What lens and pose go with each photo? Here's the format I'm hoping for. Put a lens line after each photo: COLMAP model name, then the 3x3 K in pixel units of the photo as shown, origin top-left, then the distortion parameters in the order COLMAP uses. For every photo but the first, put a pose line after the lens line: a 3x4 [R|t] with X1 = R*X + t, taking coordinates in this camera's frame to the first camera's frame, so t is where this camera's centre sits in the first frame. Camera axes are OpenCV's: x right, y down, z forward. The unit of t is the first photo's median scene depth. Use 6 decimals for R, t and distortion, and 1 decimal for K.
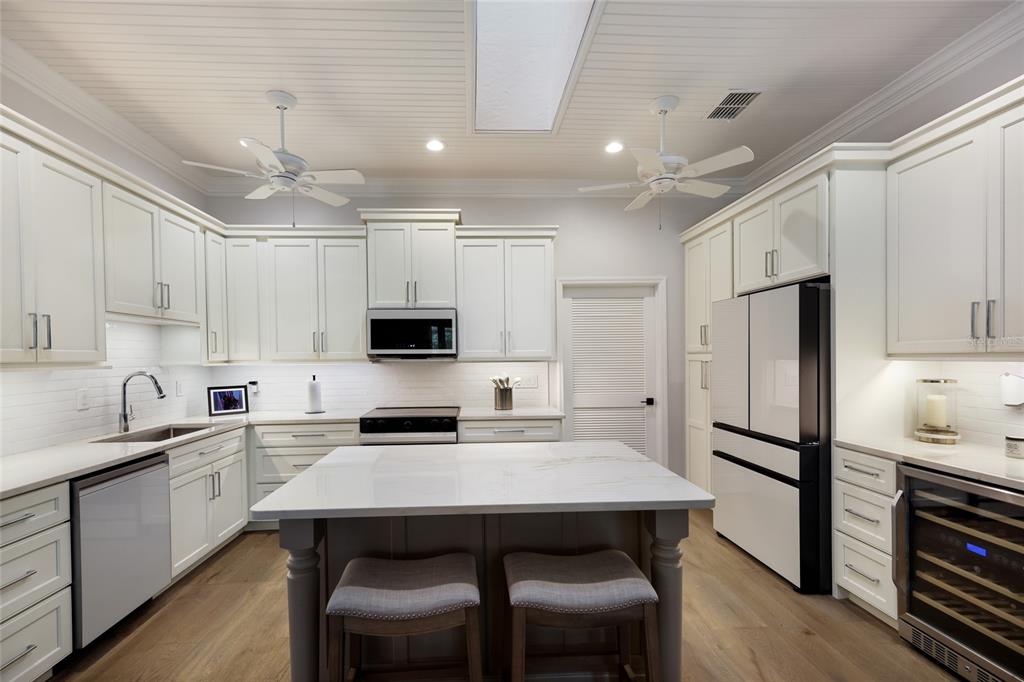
lens RADIAL K [[448.0, 0, 488.9], [0, 448.0, 361.3], [0, 0, 1]] dist [-0.000647, -0.000072]
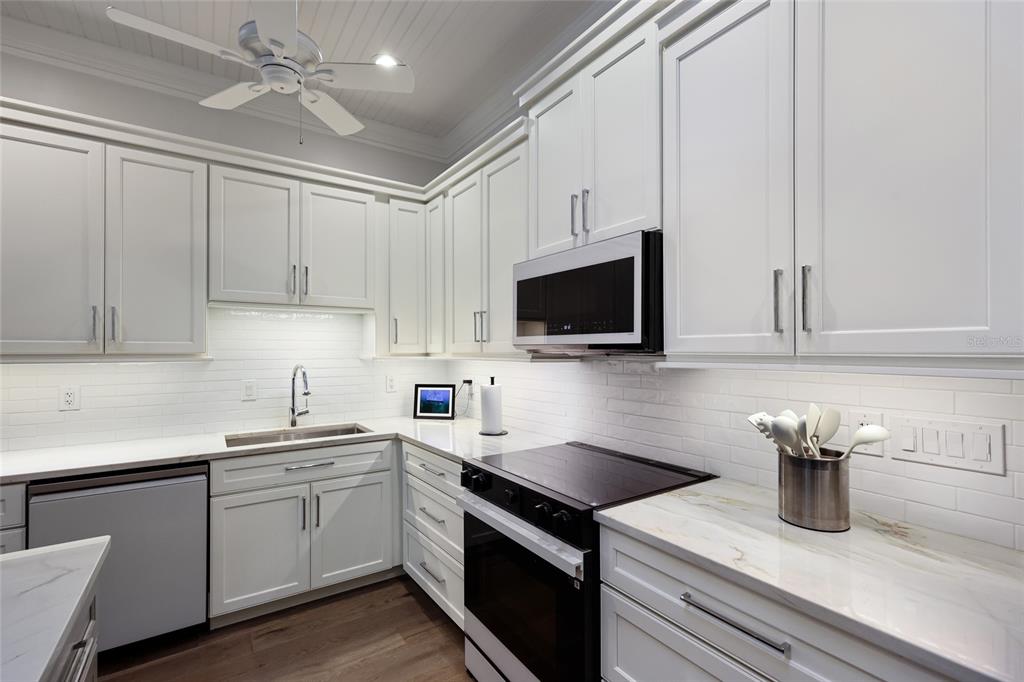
lens RADIAL K [[448.0, 0, 514.4], [0, 448.0, 348.4], [0, 0, 1]] dist [-0.000647, -0.000072]
pose [[0.534011, 0.004521, -0.845466, 0.209996], [-0.012124, 0.999924, -0.002311, -0.011264], [0.845391, 0.011484, 0.534025, 0.750137]]
